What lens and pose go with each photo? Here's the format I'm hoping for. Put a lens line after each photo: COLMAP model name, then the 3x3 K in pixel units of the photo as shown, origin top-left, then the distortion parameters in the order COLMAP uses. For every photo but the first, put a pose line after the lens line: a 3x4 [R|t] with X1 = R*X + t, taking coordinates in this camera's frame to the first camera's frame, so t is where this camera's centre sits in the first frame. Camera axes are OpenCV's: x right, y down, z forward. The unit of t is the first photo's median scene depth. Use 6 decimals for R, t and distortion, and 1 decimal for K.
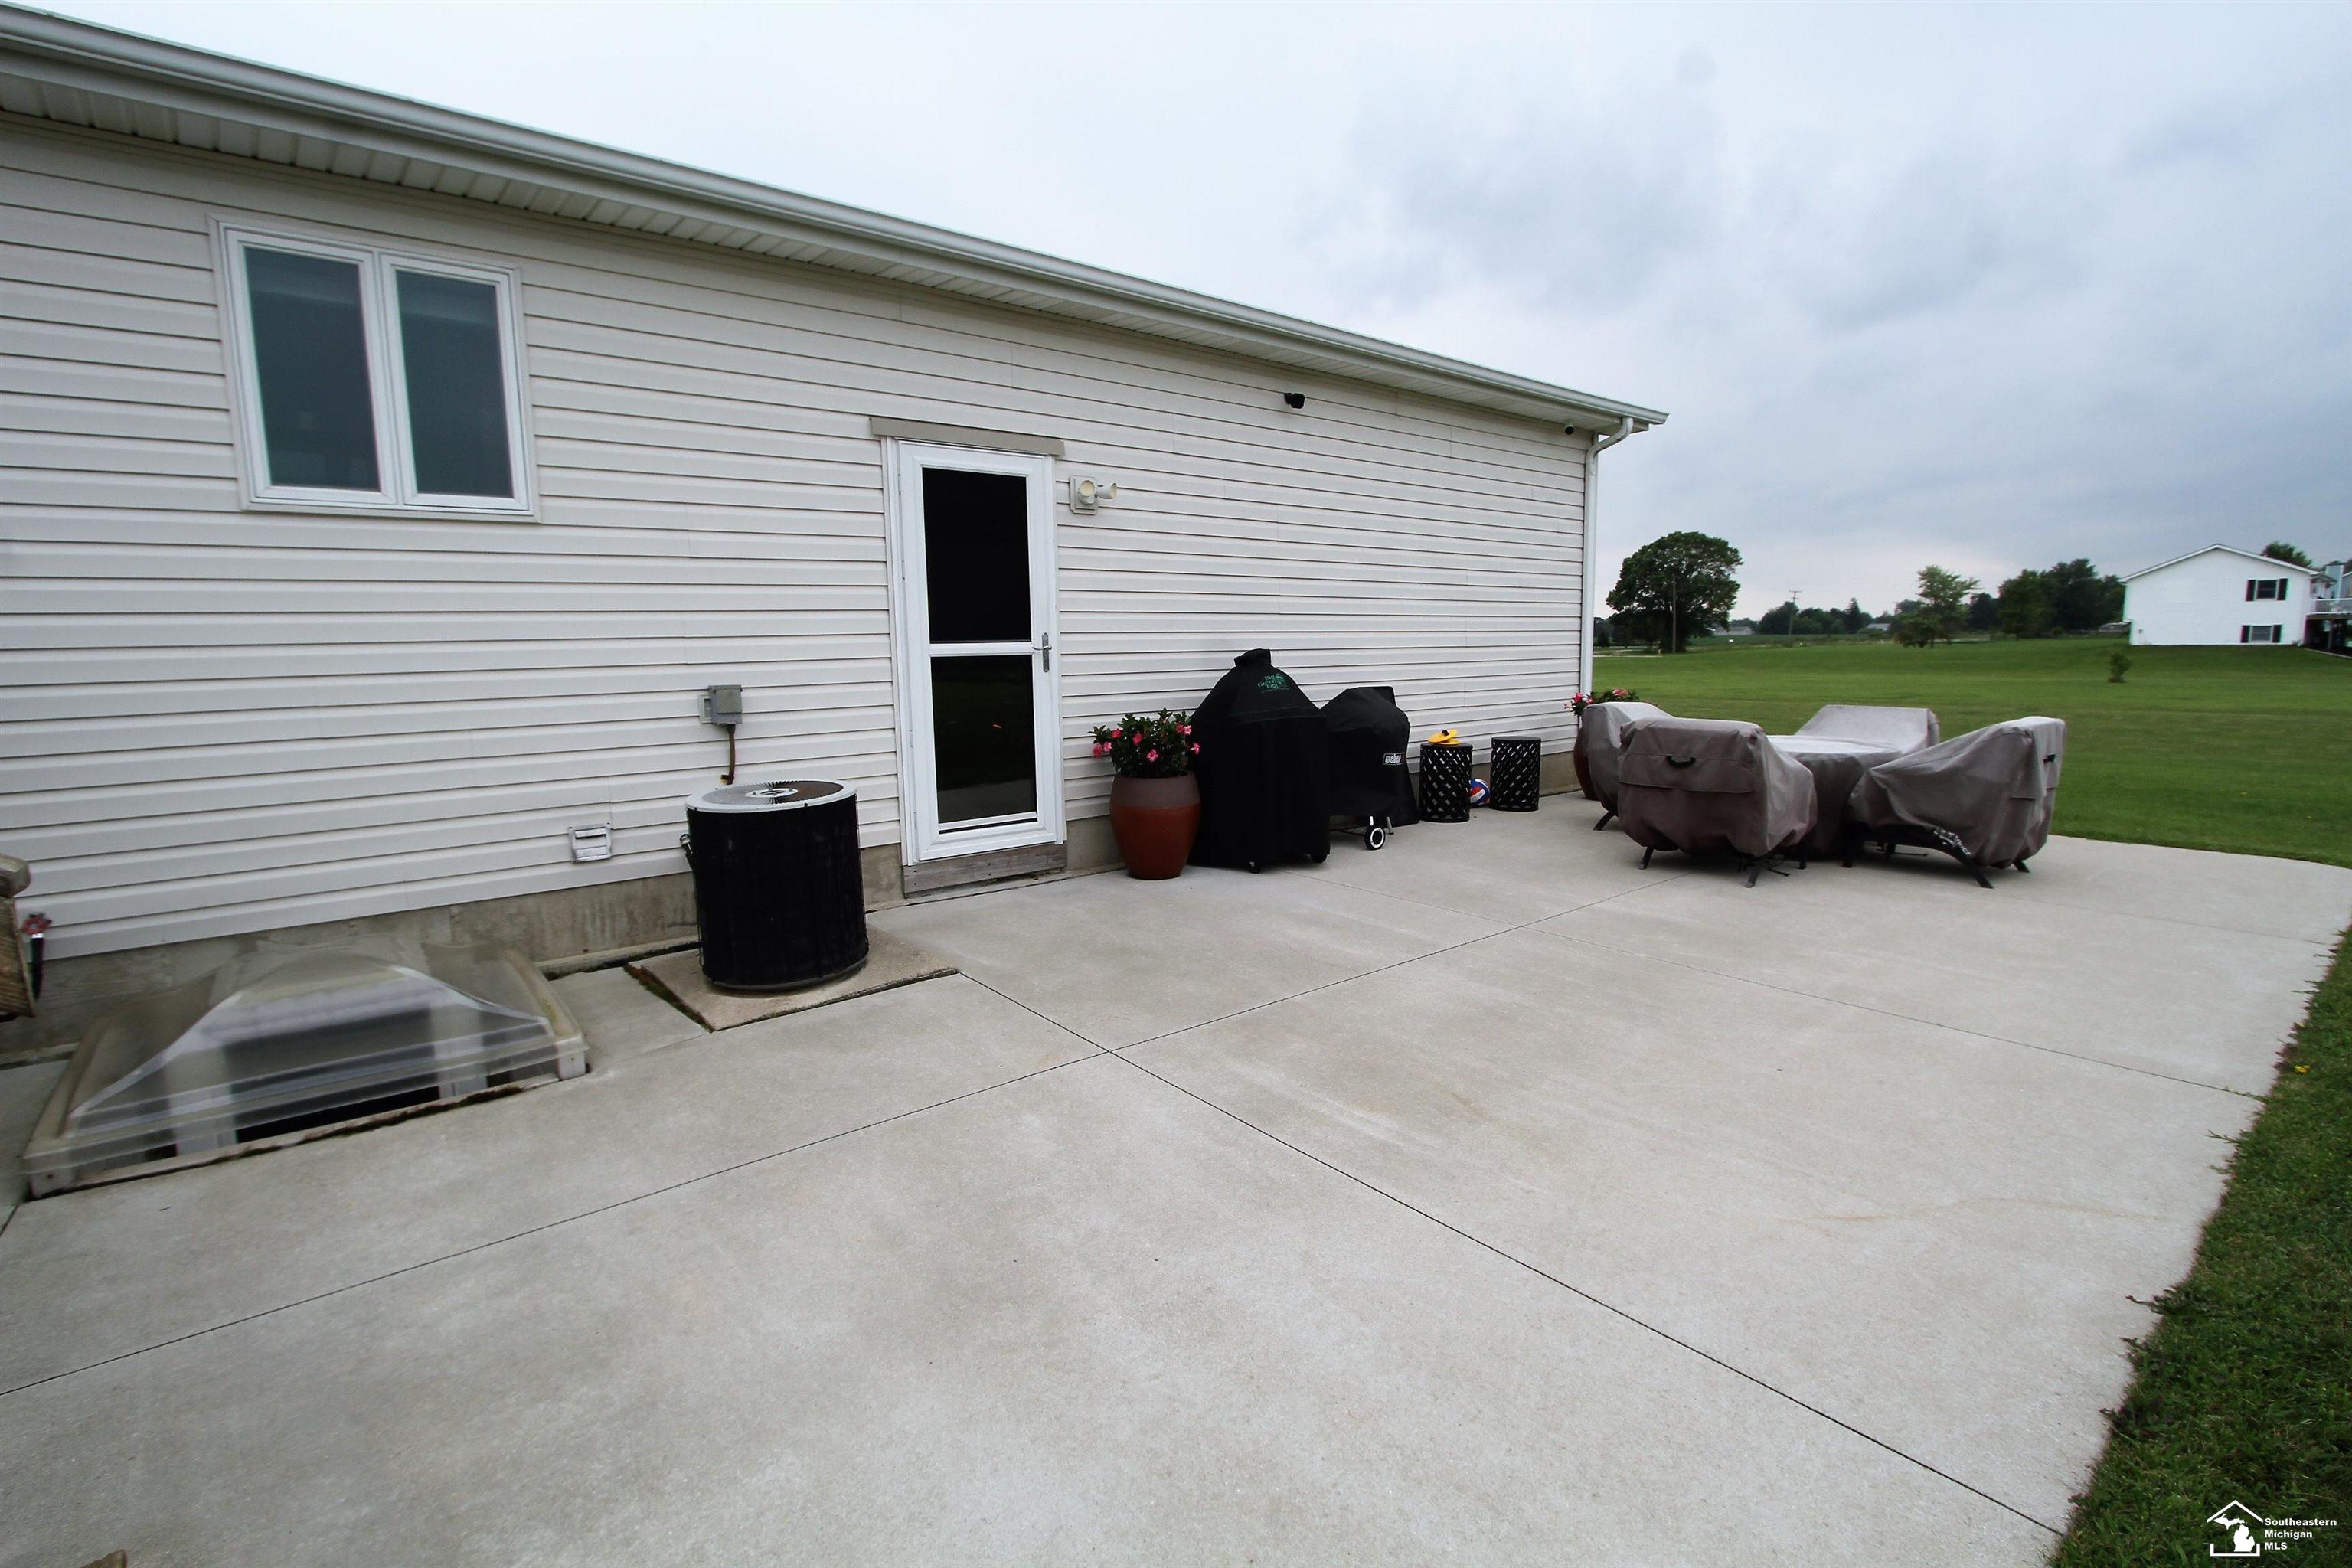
lens RADIAL K [[1073.6, 0, 1180.5], [0, 1073.6, 783.7], [0, 0, 1]] dist [-0.013342, 0.000387]
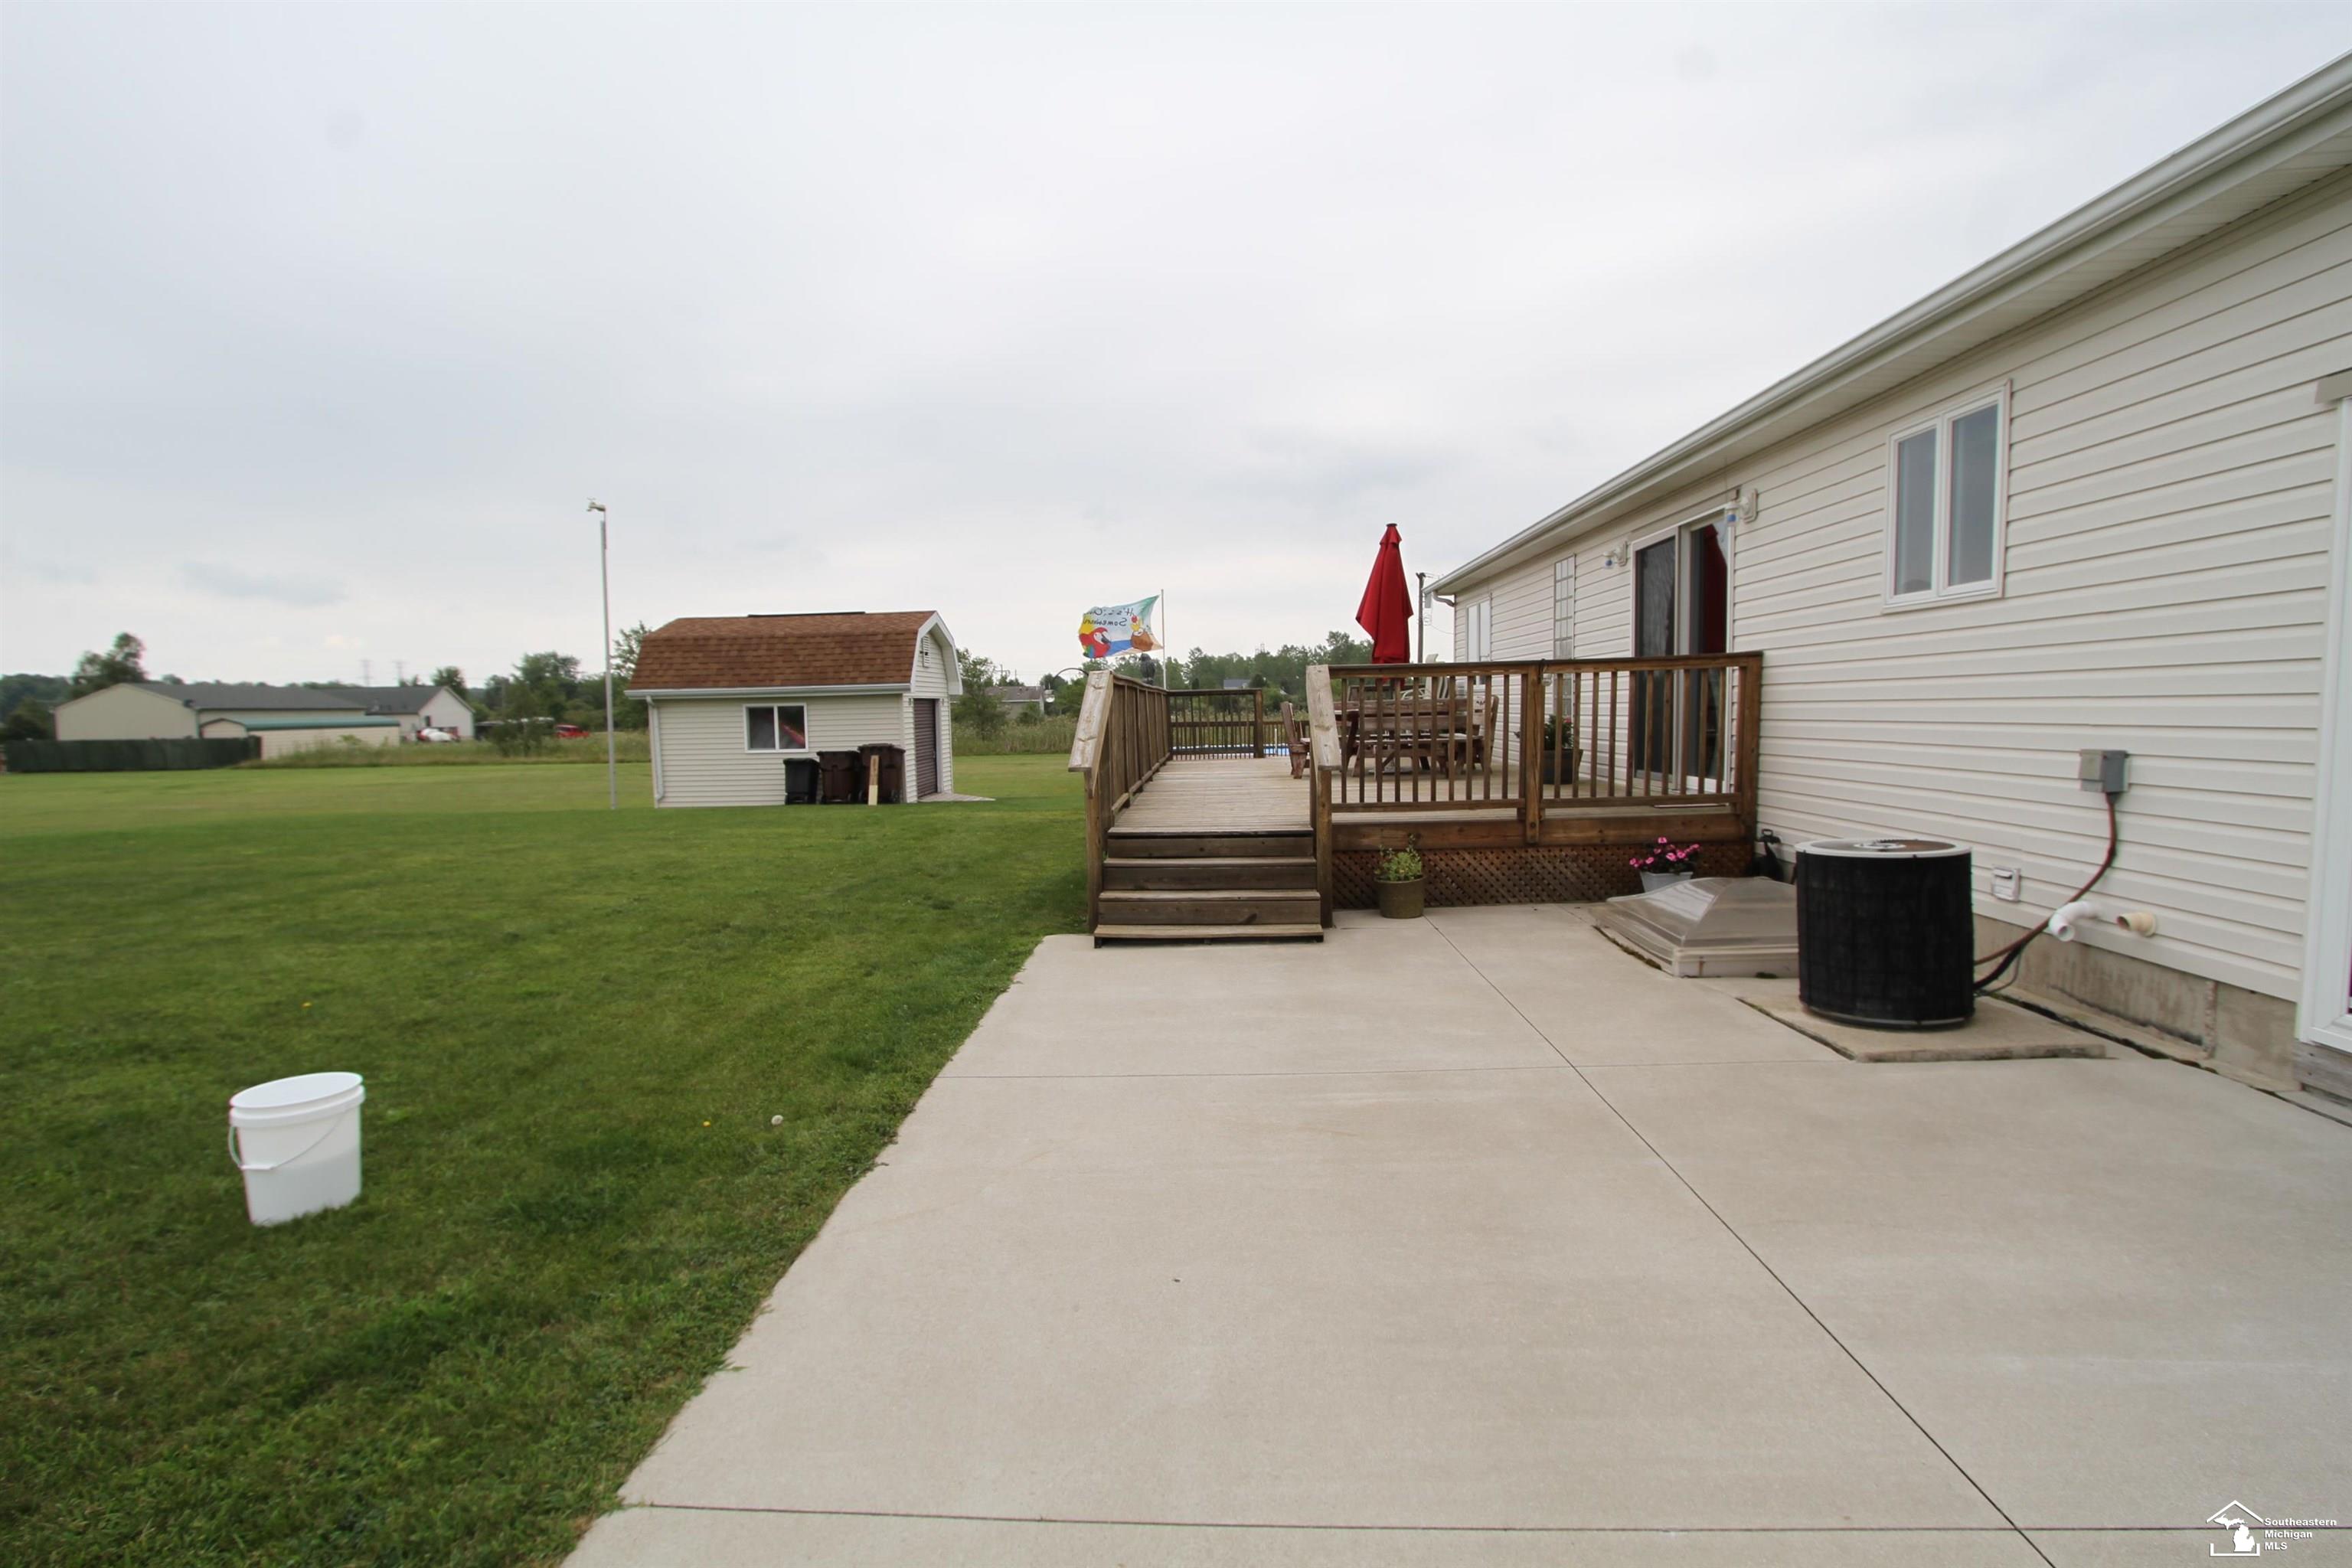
lens RADIAL K [[1073.6, 0, 1170.4], [0, 1073.6, 784.1], [0, 0, 1]] dist [-0.013342, 0.000387]
pose [[-0.665089, 0.082869, -0.742152, 0.922672], [-0.067091, 0.983174, 0.169906, -0.193931], [0.743745, 0.162794, -0.648338, 1.187603]]
